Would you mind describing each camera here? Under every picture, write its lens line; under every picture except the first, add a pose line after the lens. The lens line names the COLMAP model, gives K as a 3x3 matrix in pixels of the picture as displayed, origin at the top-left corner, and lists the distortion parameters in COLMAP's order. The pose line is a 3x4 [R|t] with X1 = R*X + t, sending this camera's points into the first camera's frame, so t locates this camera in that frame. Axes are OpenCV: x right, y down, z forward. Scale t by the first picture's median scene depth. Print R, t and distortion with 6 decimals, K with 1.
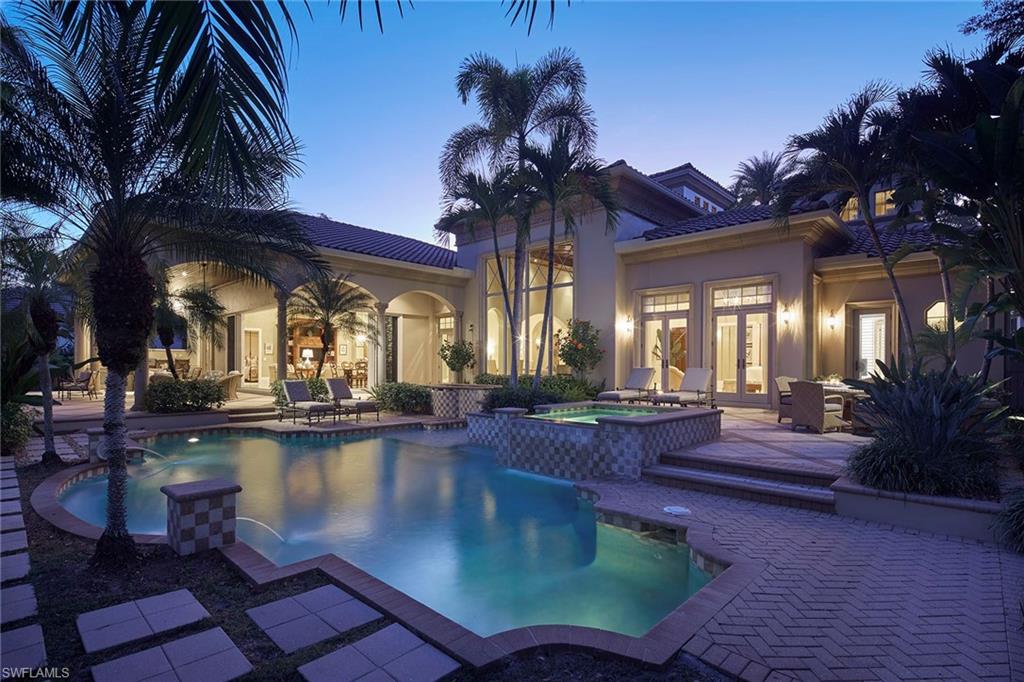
lens RADIAL K [[507.1, 0, 509.9], [0, 507.1, 368.9], [0, 0, 1]] dist [0.002910, 0.000229]
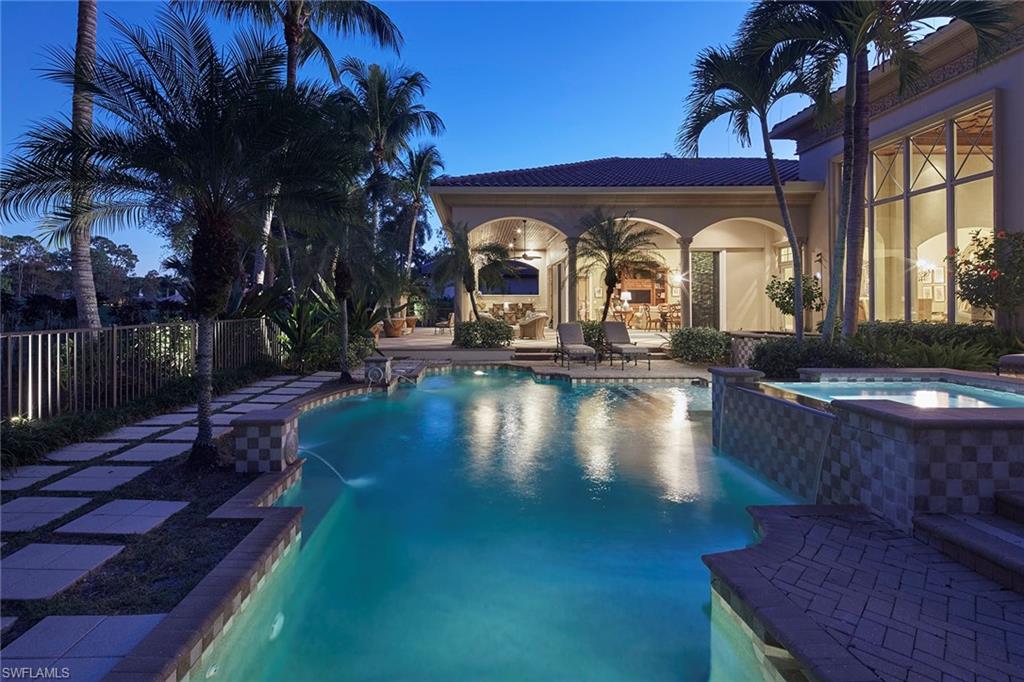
lens RADIAL K [[494.8, 0, 456.5], [0, 494.8, 305.0], [0, 0, 1]] dist [0.002227, -0.000055]
pose [[0.685513, -0.008127, -0.728015, 0.184342], [-0.001300, 0.999922, -0.012387, -0.000620], [0.728059, 0.009439, 0.685450, 0.204199]]
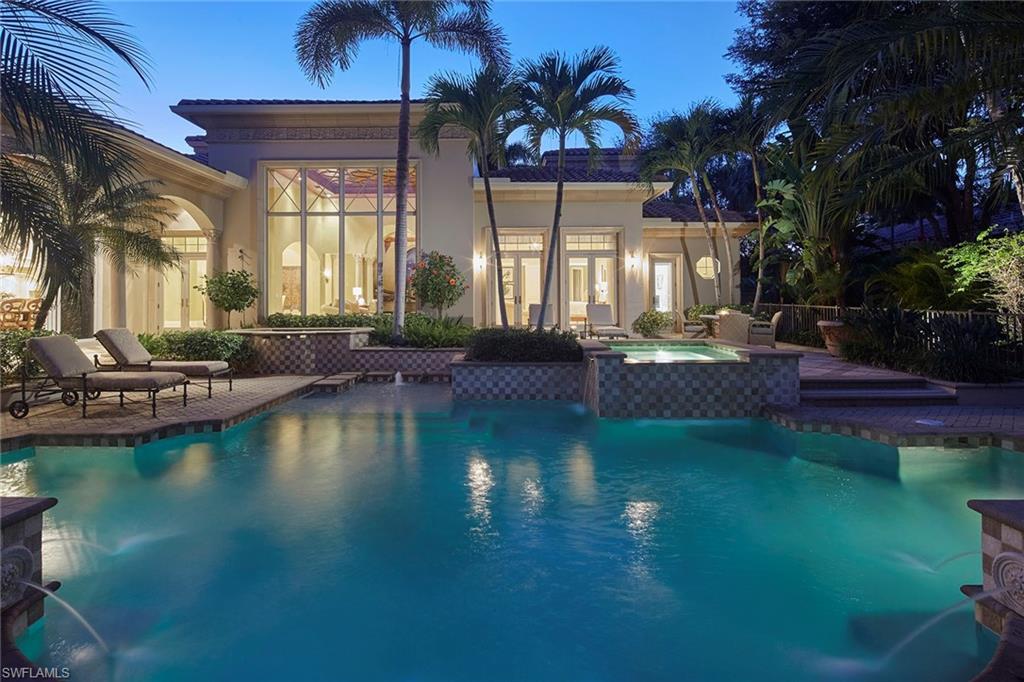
lens RADIAL K [[484.8, 0, 511.0], [0, 484.8, 291.0], [0, 0, 1]] dist [-0.000705, -0.000125]
pose [[0.726394, 0.007908, 0.687233, -0.560258], [0.010690, 0.999683, -0.022803, -0.008724], [-0.687195, 0.023911, 0.726079, 0.396220]]
